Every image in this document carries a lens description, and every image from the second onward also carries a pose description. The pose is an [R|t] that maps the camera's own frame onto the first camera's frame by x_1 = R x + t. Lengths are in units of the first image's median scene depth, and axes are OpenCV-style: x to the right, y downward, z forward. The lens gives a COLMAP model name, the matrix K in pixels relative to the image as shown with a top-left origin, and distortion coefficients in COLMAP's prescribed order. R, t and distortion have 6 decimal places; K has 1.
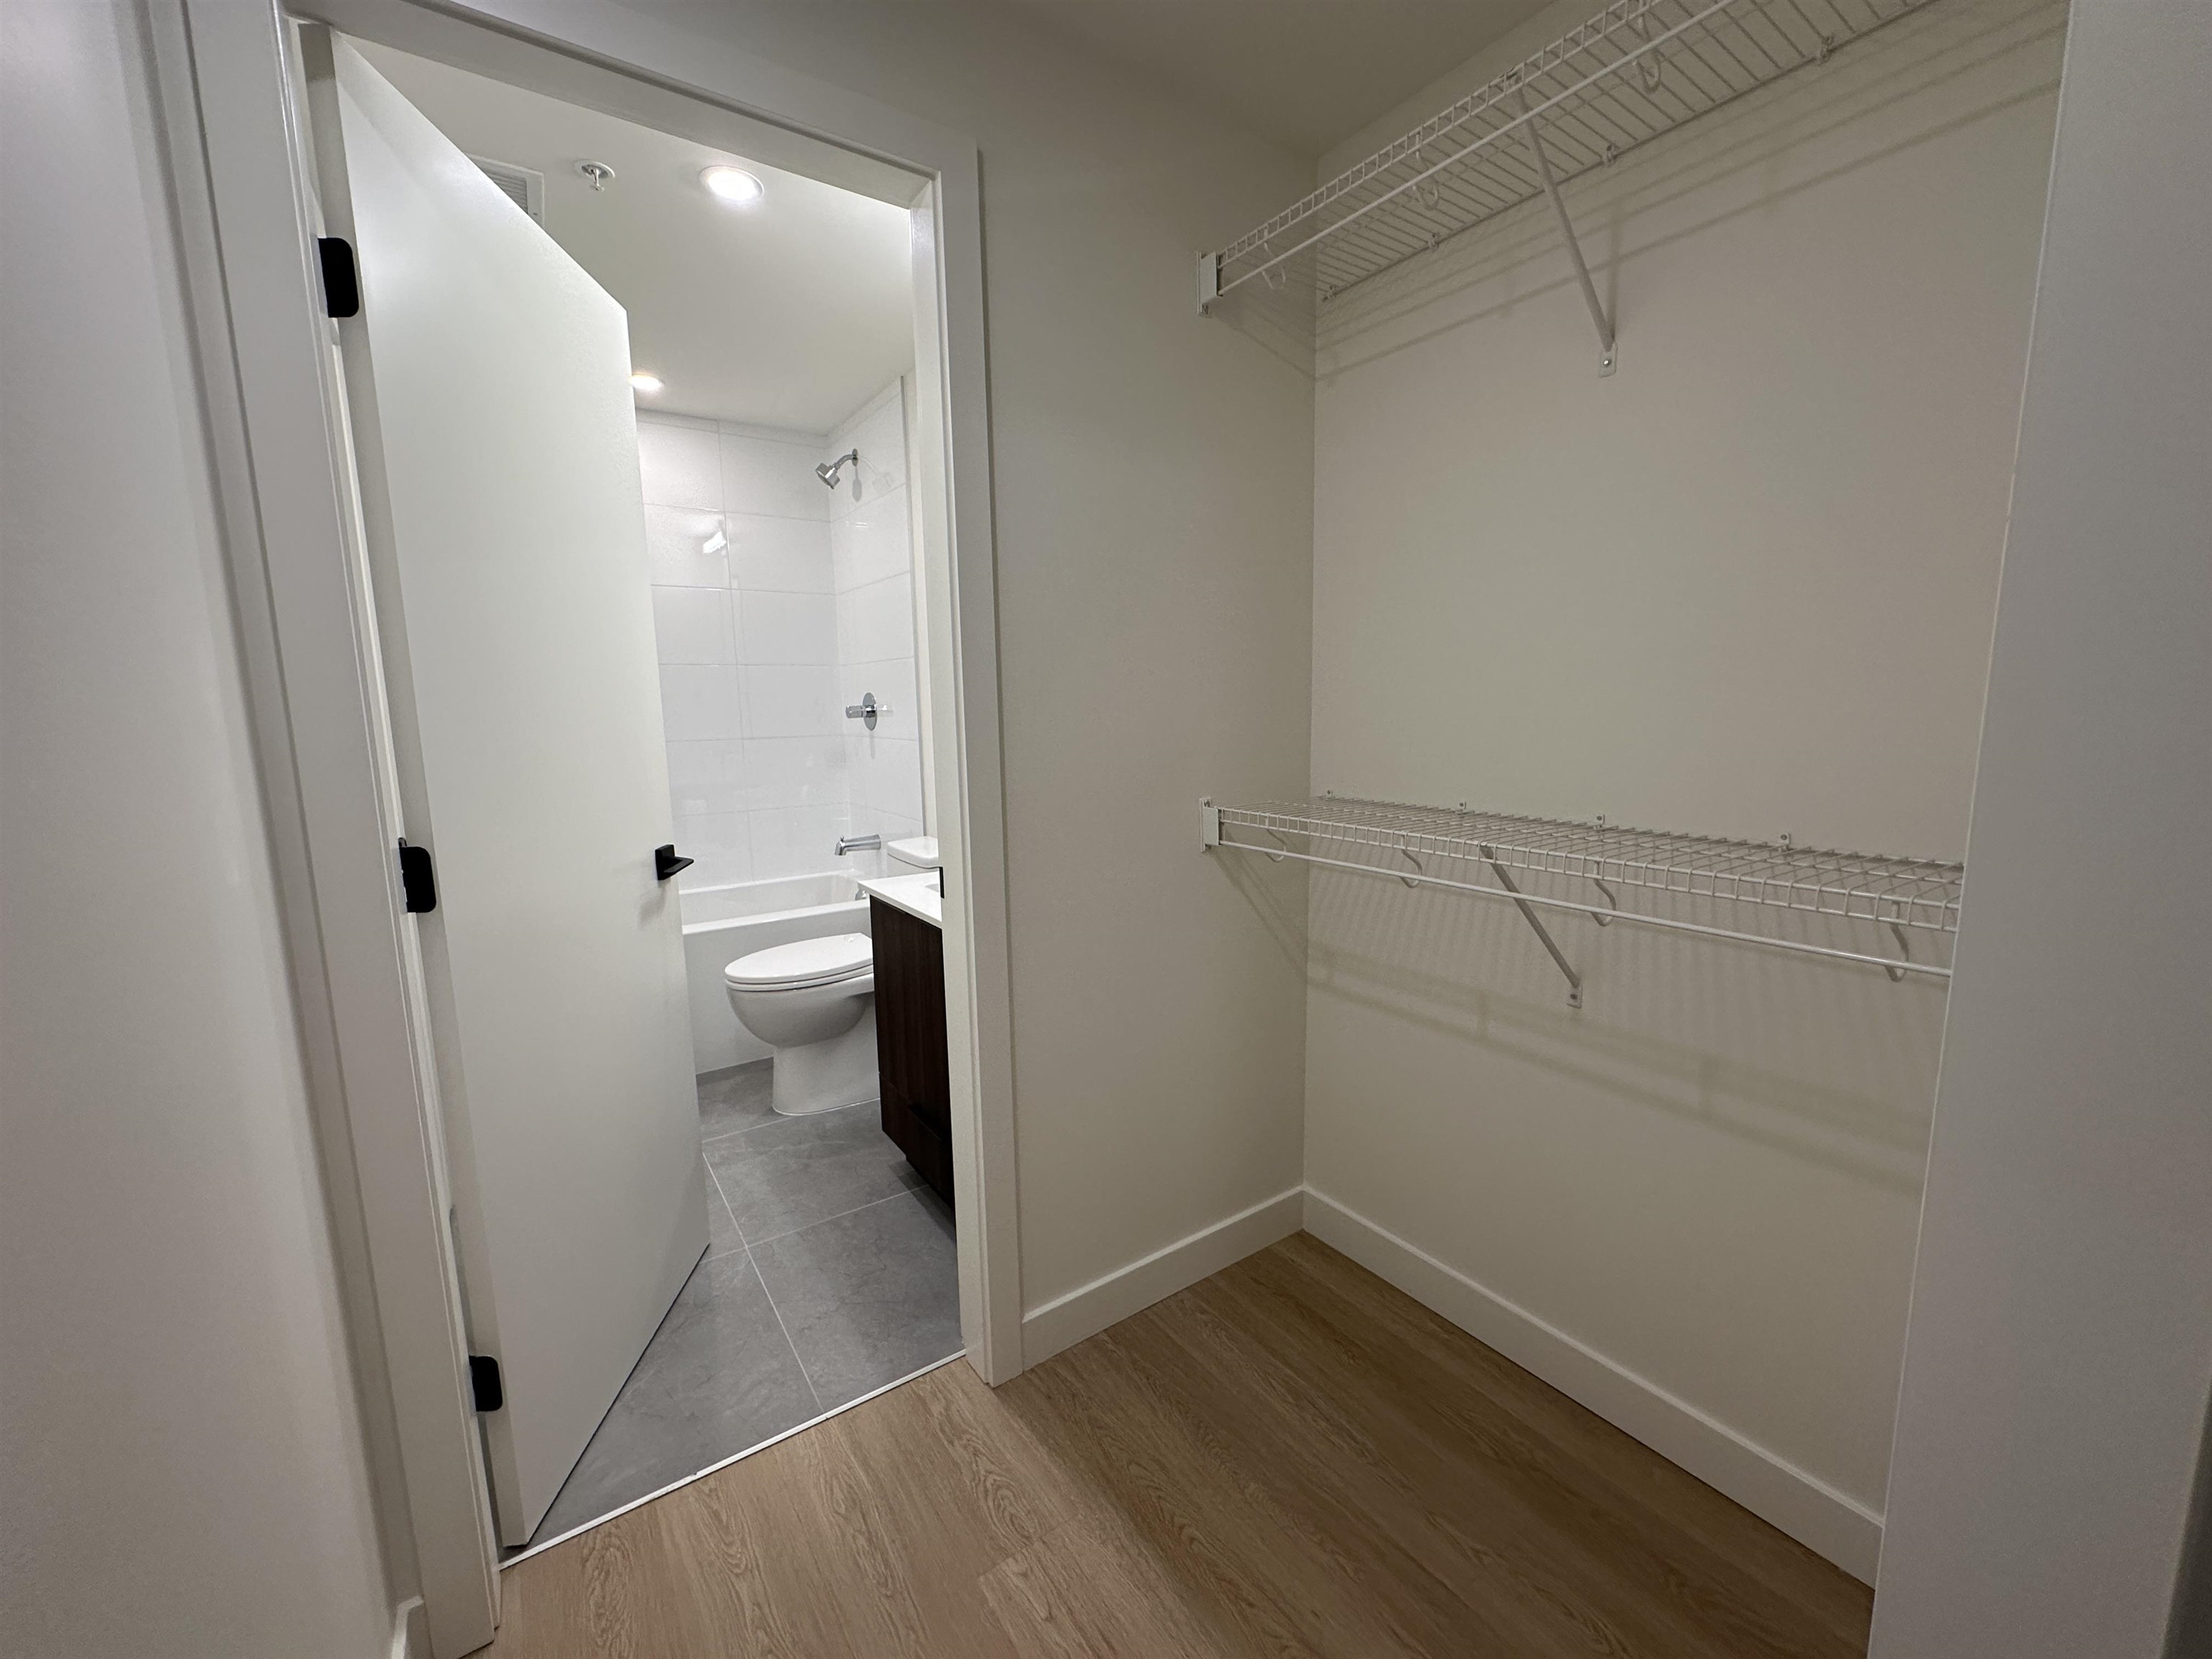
lens RADIAL K [[880.9, 0, 1101.3], [0, 880.9, 827.5], [0, 0, 1]] dist [-0.001420, 0.000424]
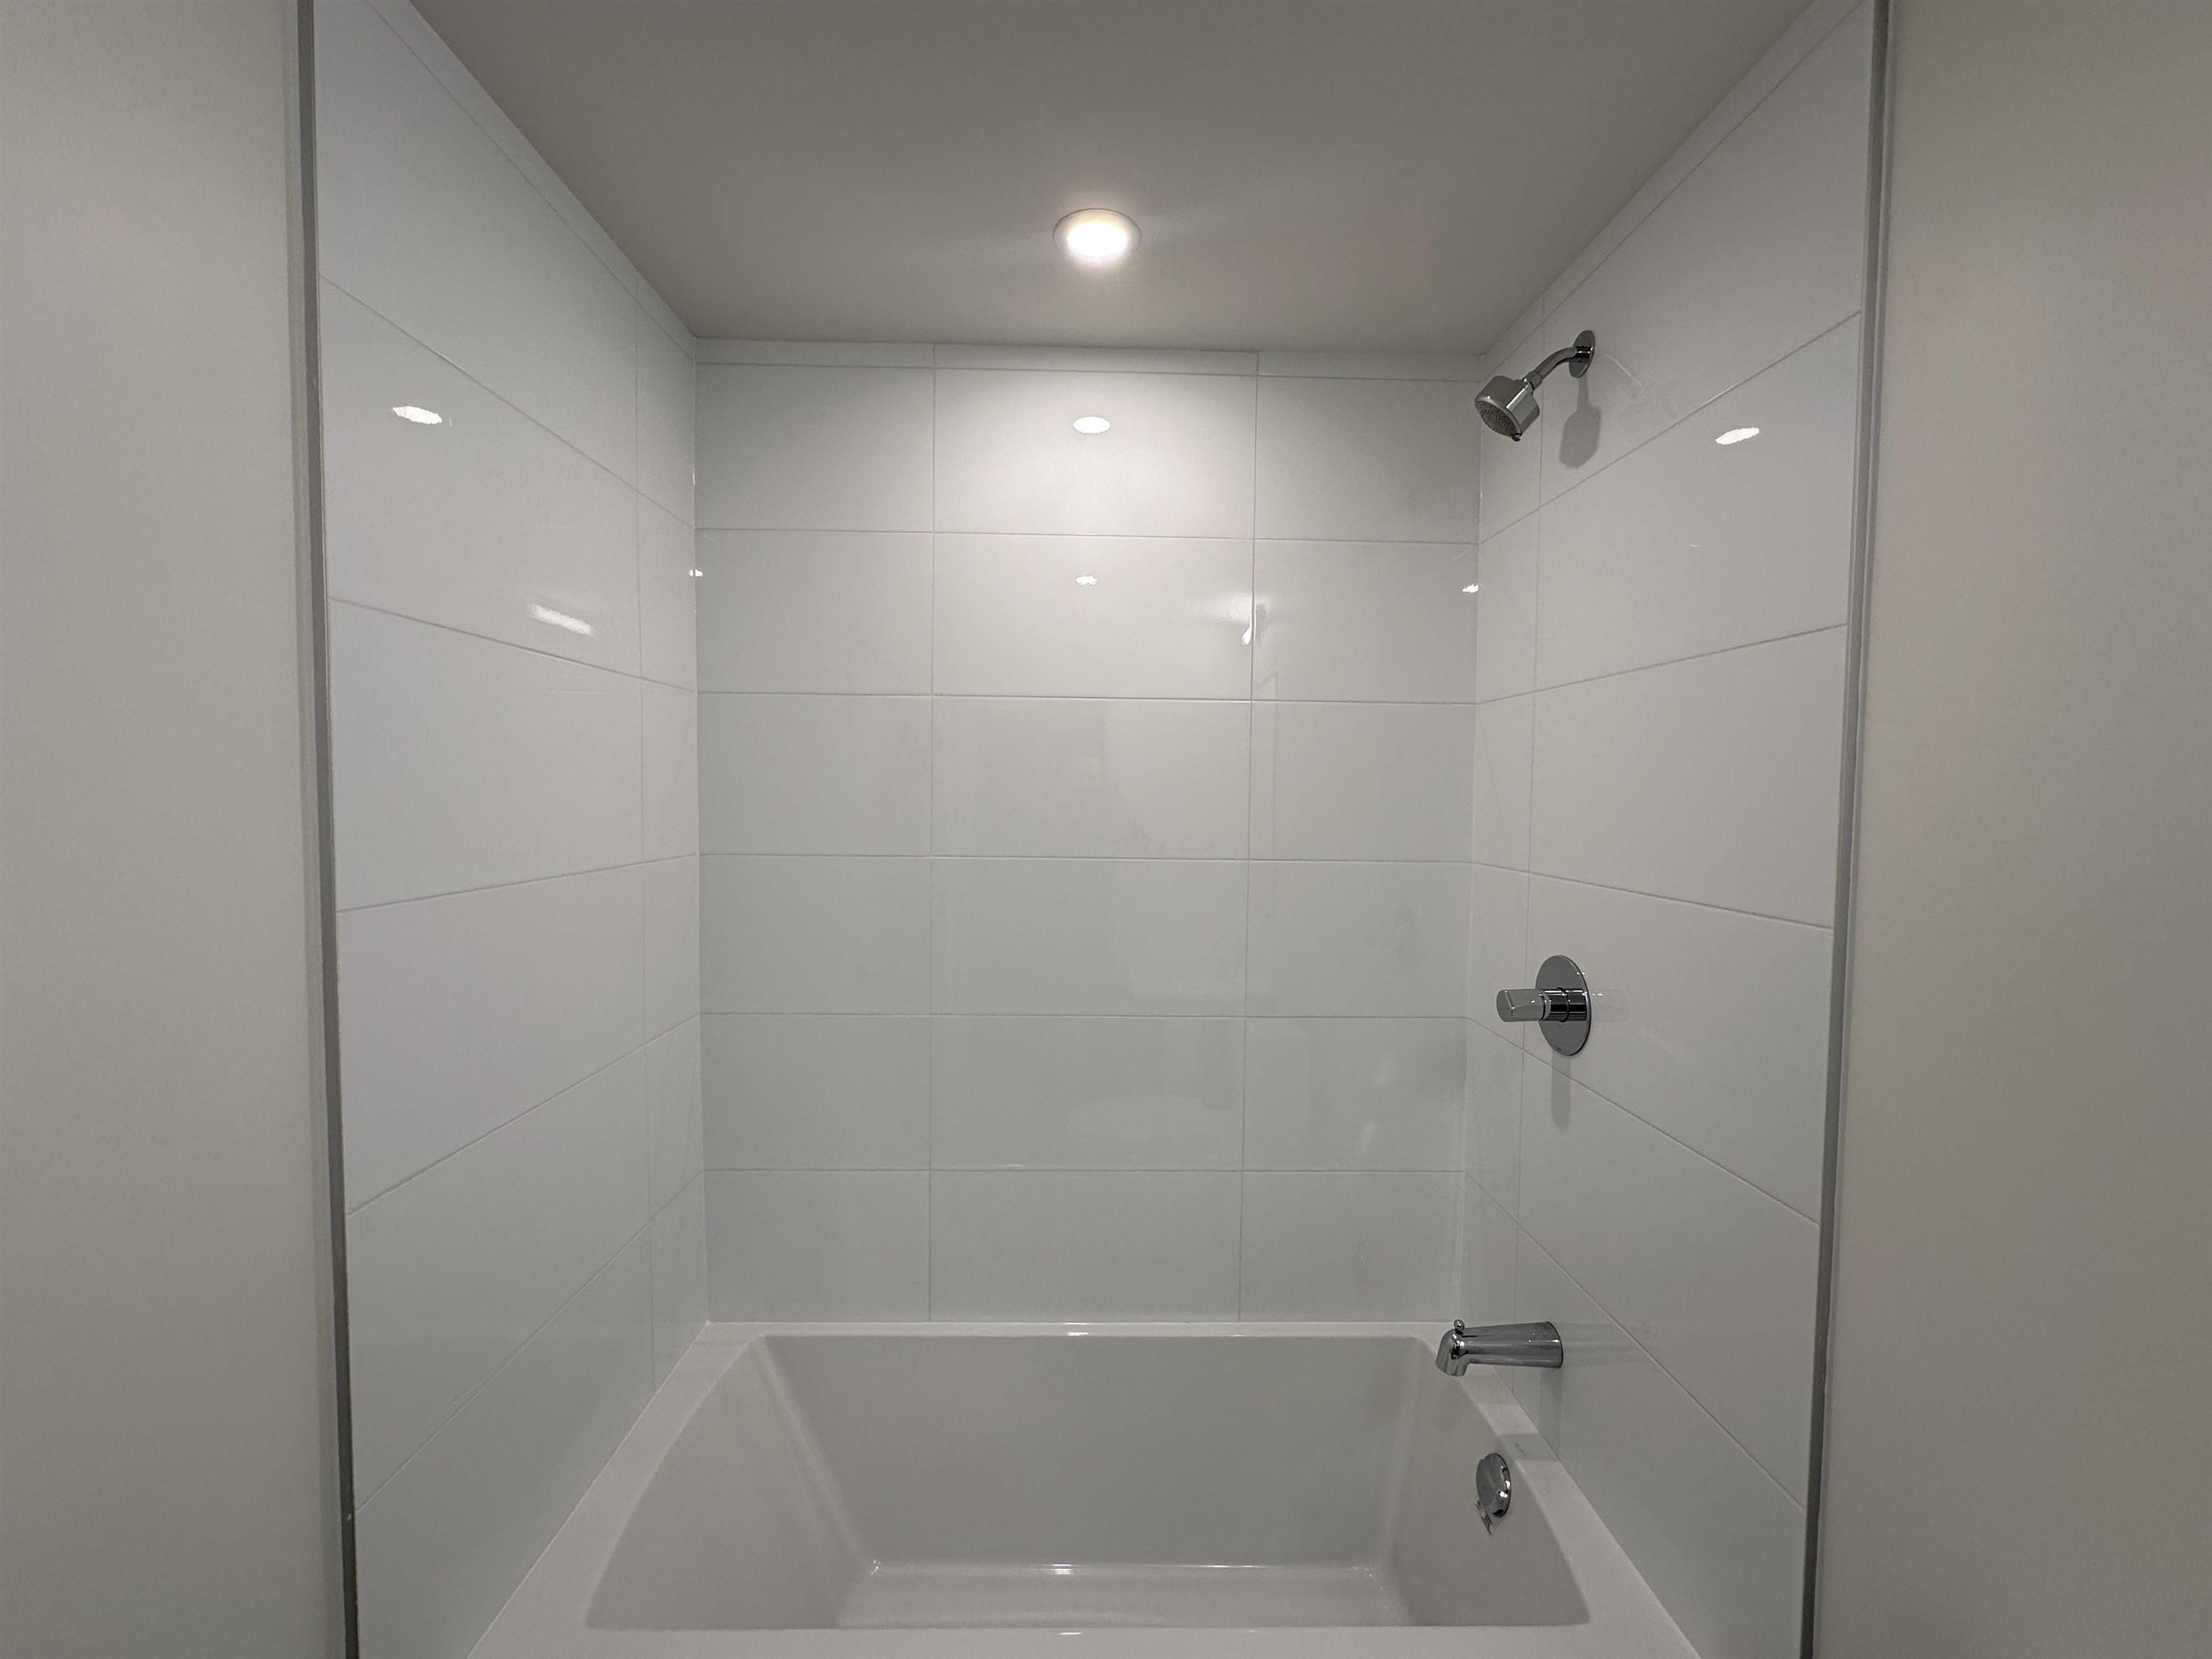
lens RADIAL K [[880.9, 0, 1101.3], [0, 880.9, 827.5], [0, 0, 1]] dist [-0.001420, 0.000424]
pose [[0.832511, 0.051220, -0.551635, -0.229340], [-0.108233, 0.991567, -0.071275, -0.164919], [0.543333, 0.119042, 0.831035, 0.586382]]
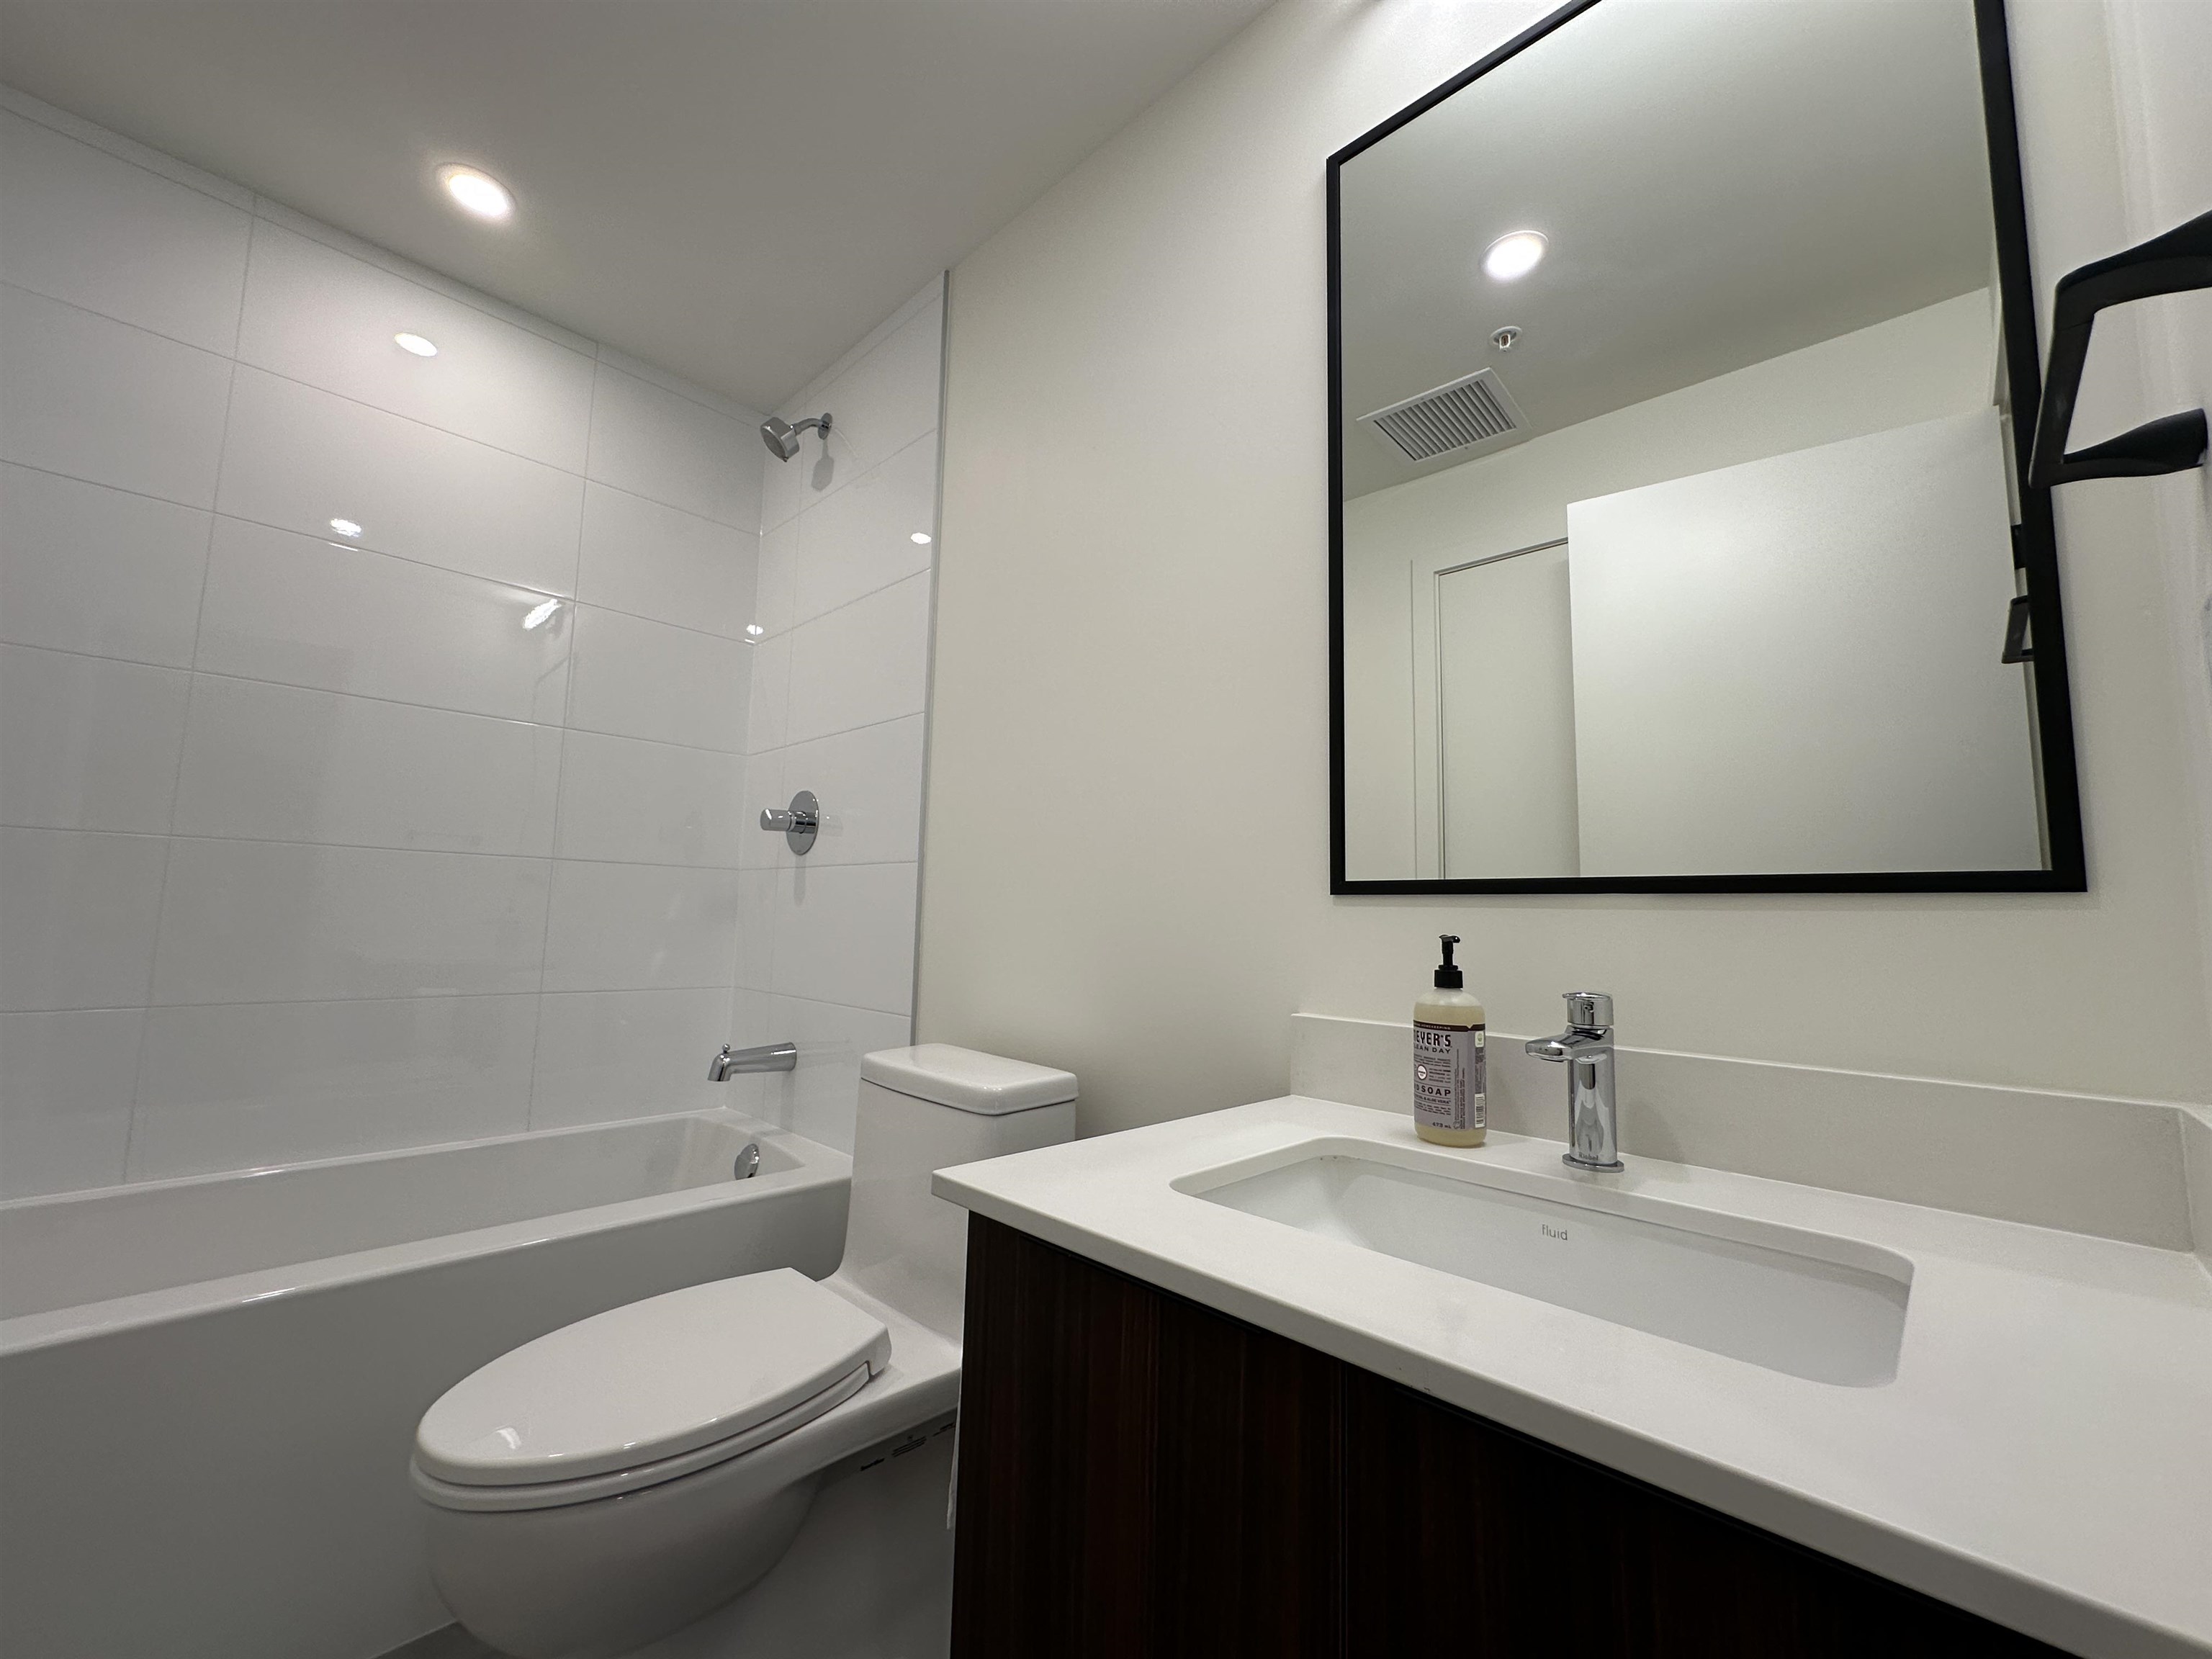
lens RADIAL K [[880.9, 0, 1101.3], [0, 880.9, 827.5], [0, 0, 1]] dist [-0.001420, 0.000424]
pose [[0.980529, 0.061898, 0.186362, -0.183209], [-0.012497, 0.966768, -0.255349, 0.015808], [-0.195975, 0.248048, 0.948718, 0.428602]]
